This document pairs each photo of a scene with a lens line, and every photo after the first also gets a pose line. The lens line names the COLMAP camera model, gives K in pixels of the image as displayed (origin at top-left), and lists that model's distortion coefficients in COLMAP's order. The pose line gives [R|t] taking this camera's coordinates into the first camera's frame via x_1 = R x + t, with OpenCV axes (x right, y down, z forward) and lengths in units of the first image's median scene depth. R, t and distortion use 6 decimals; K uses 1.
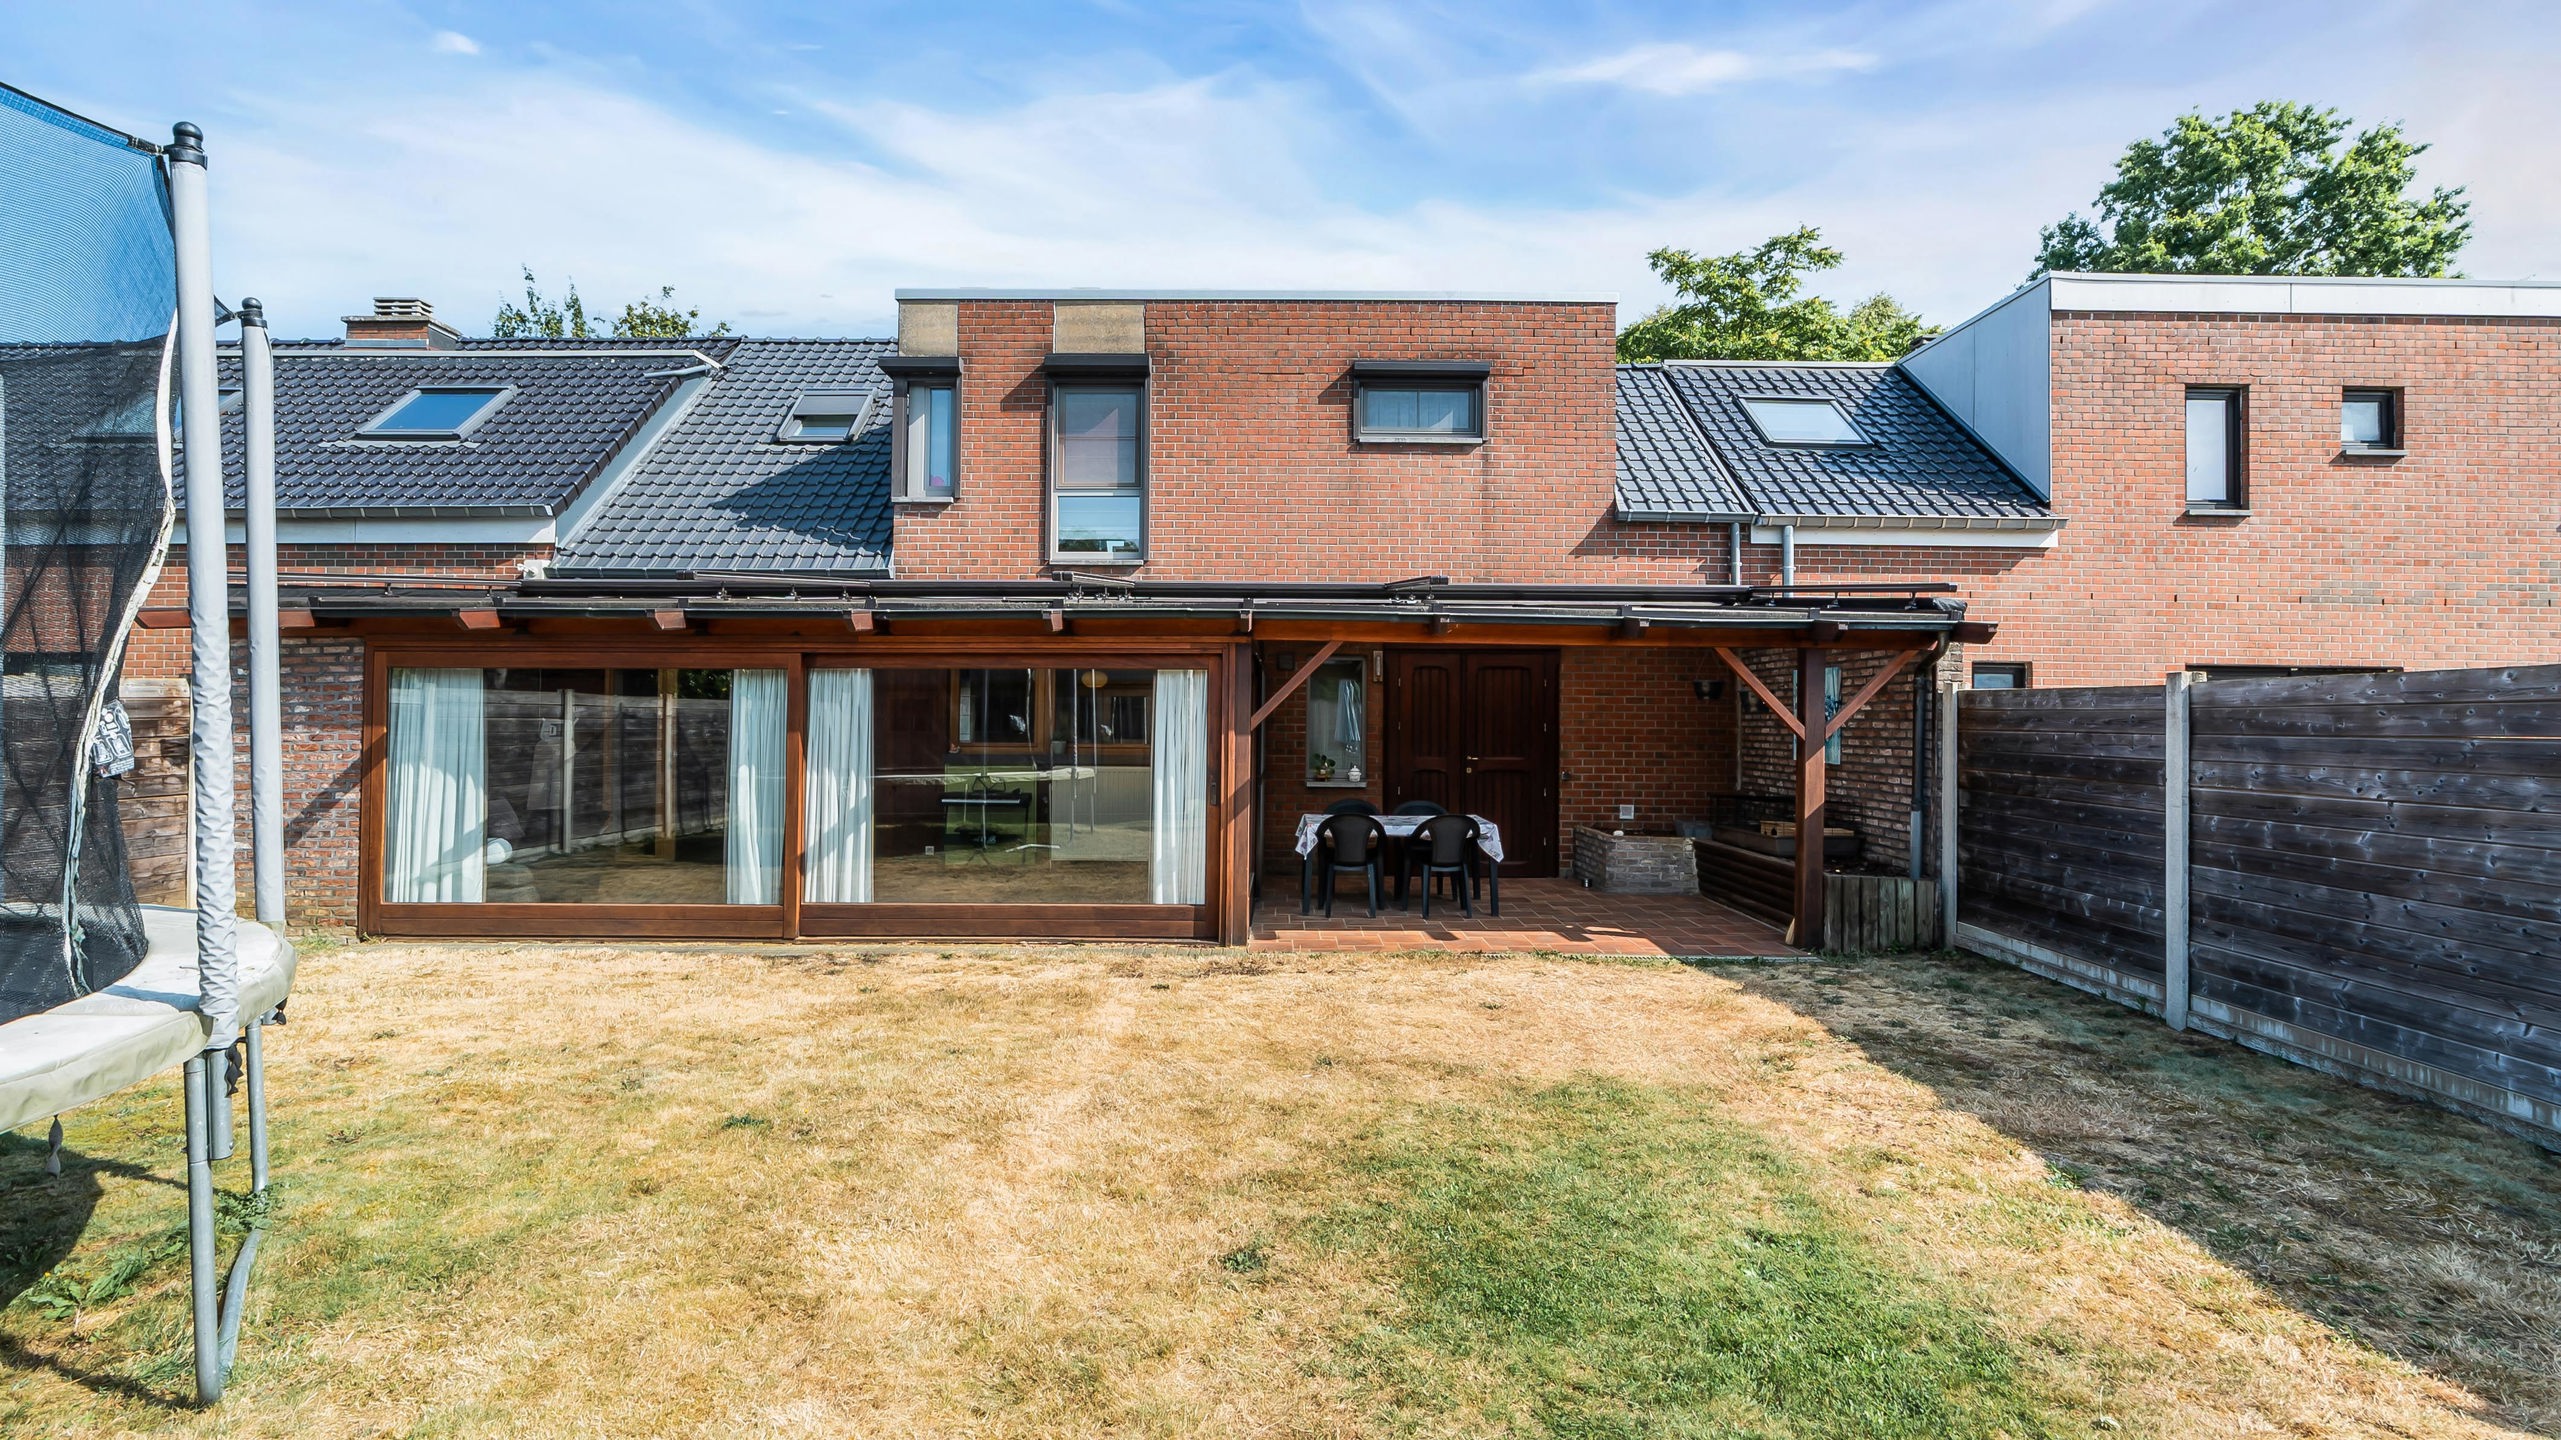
lens RADIAL K [[1169.9, 0, 1266.5], [0, 1169.9, 708.6], [0, 0, 1]] dist [-0.009700, 0.002447]
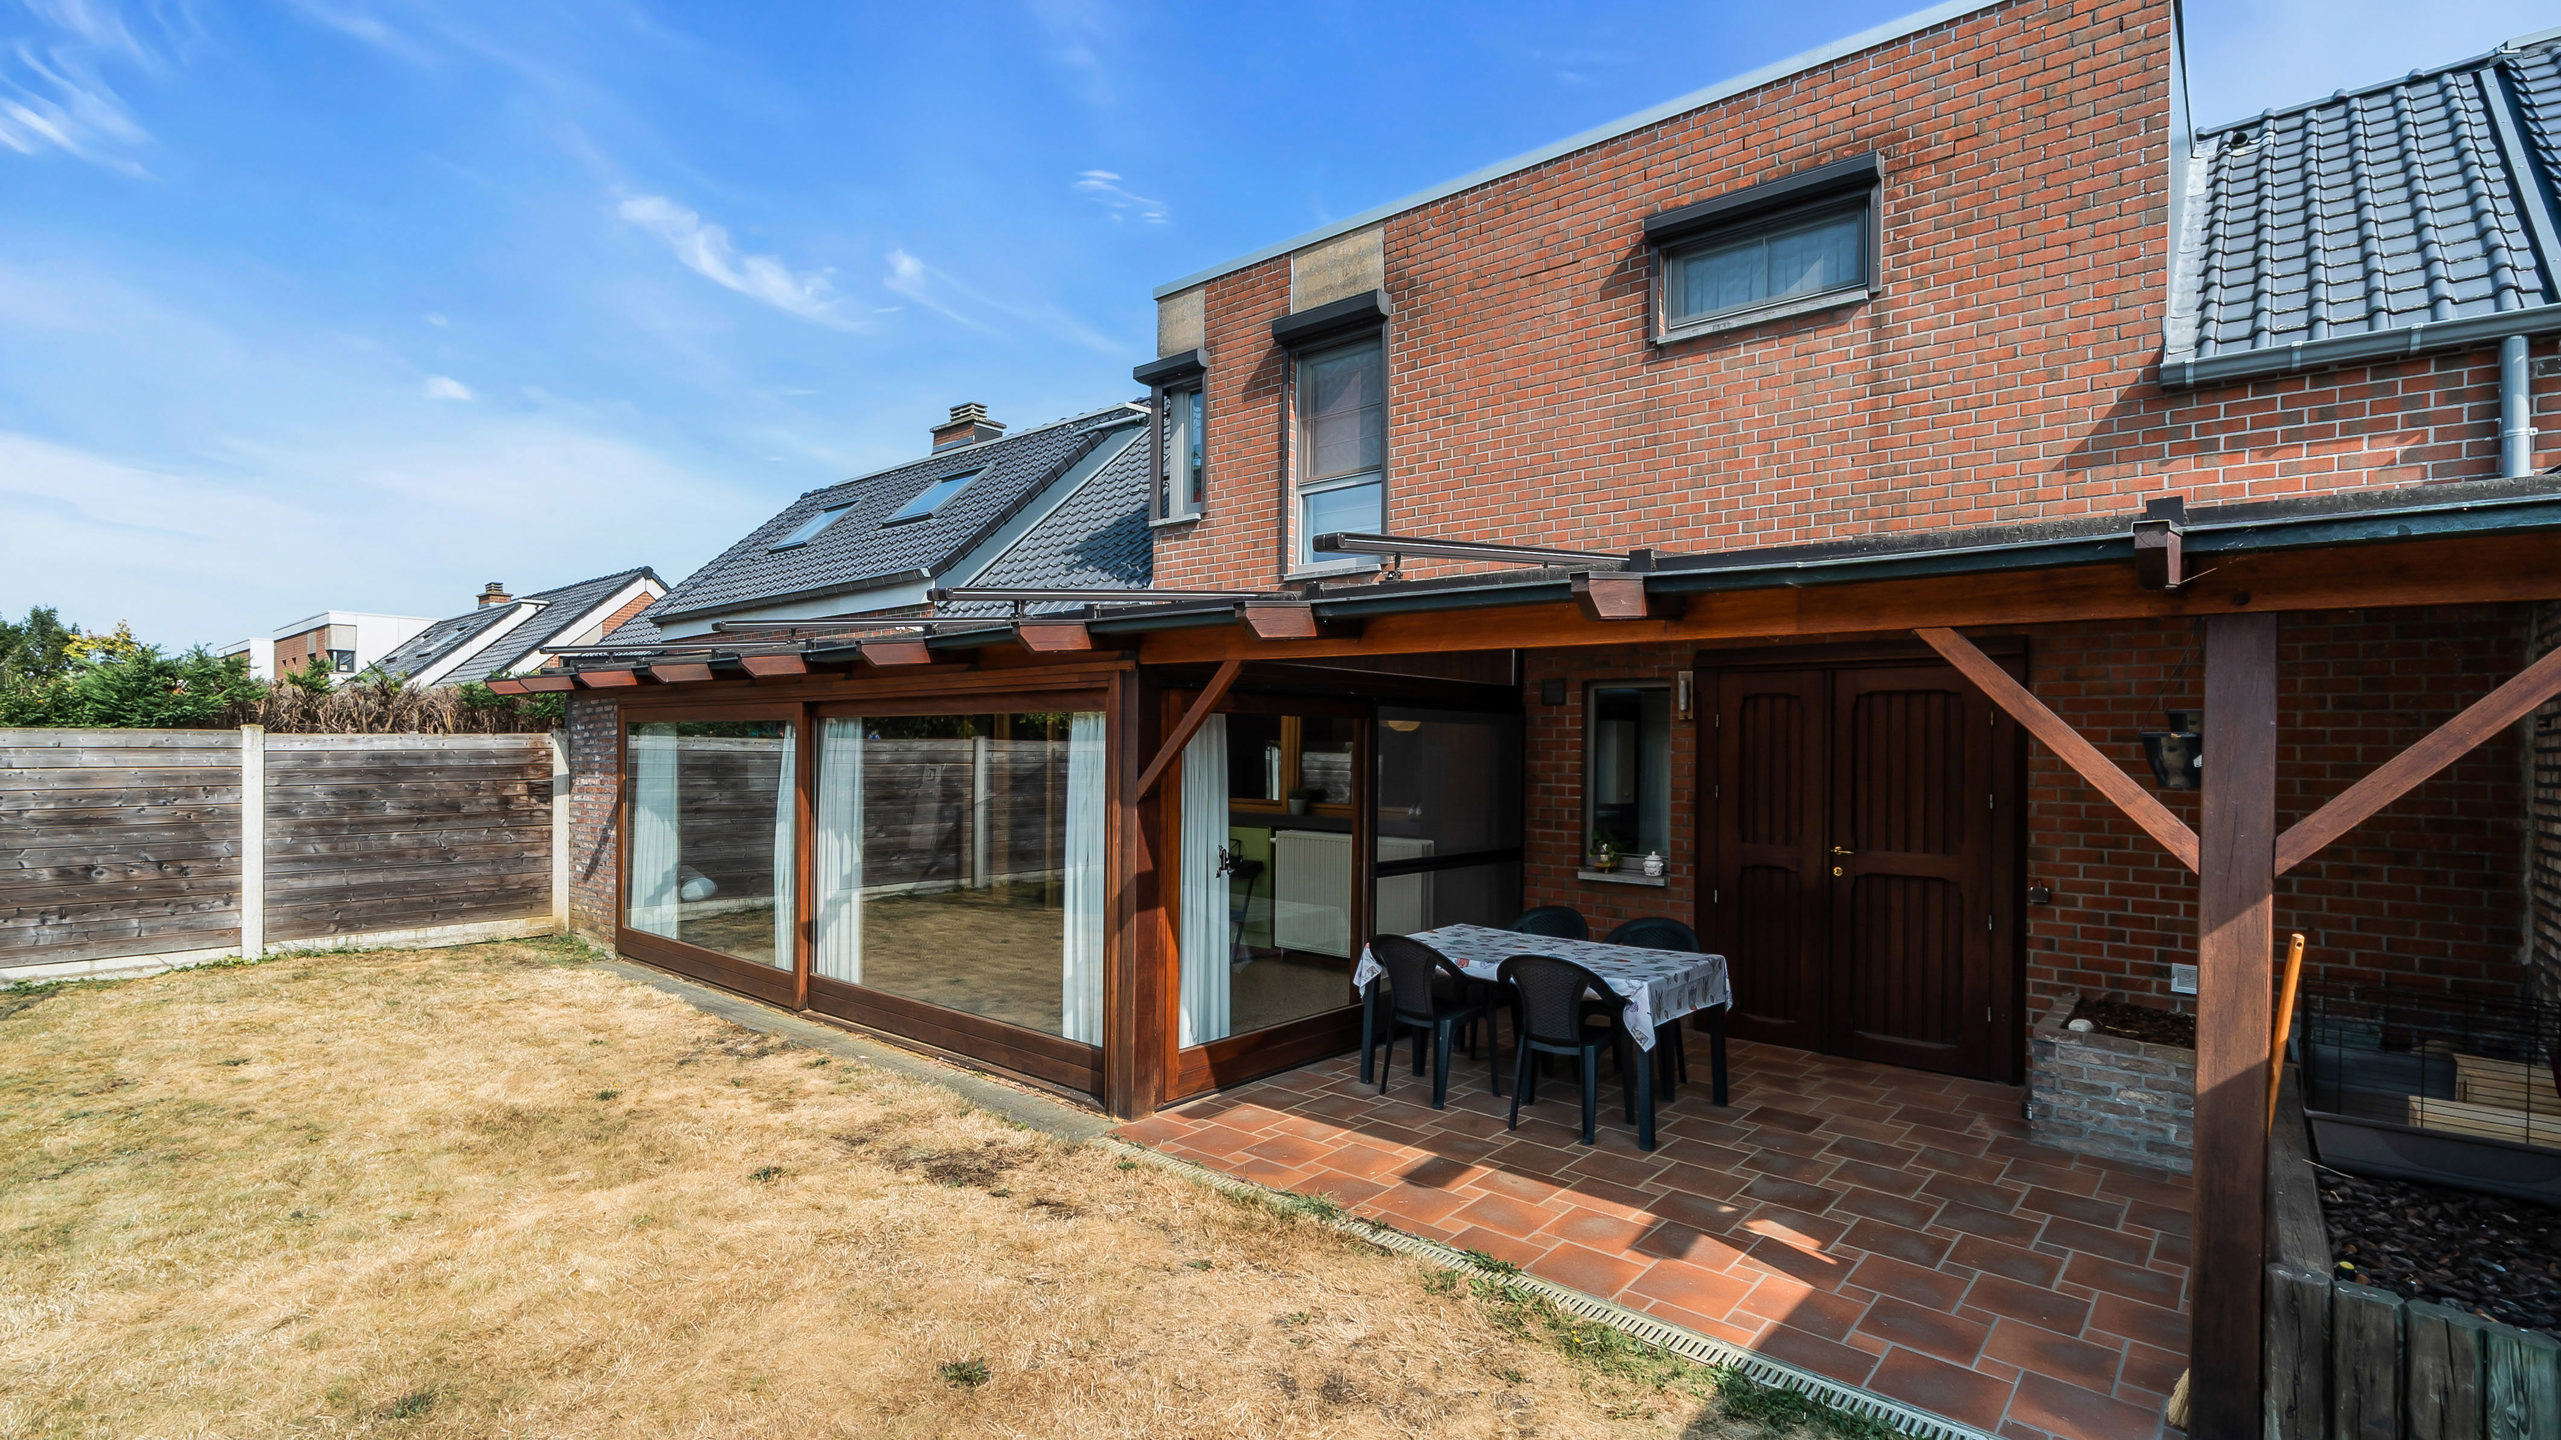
lens RADIAL K [[1169.9, 0, 1285.2], [0, 1169.9, 746.7], [0, 0, 1]] dist [-0.009700, 0.002447]
pose [[0.755784, 0.001755, -0.654819, 0.342417], [-0.000873, 0.999998, 0.001673, -0.009689], [0.654821, -0.000693, 0.755784, 0.386257]]
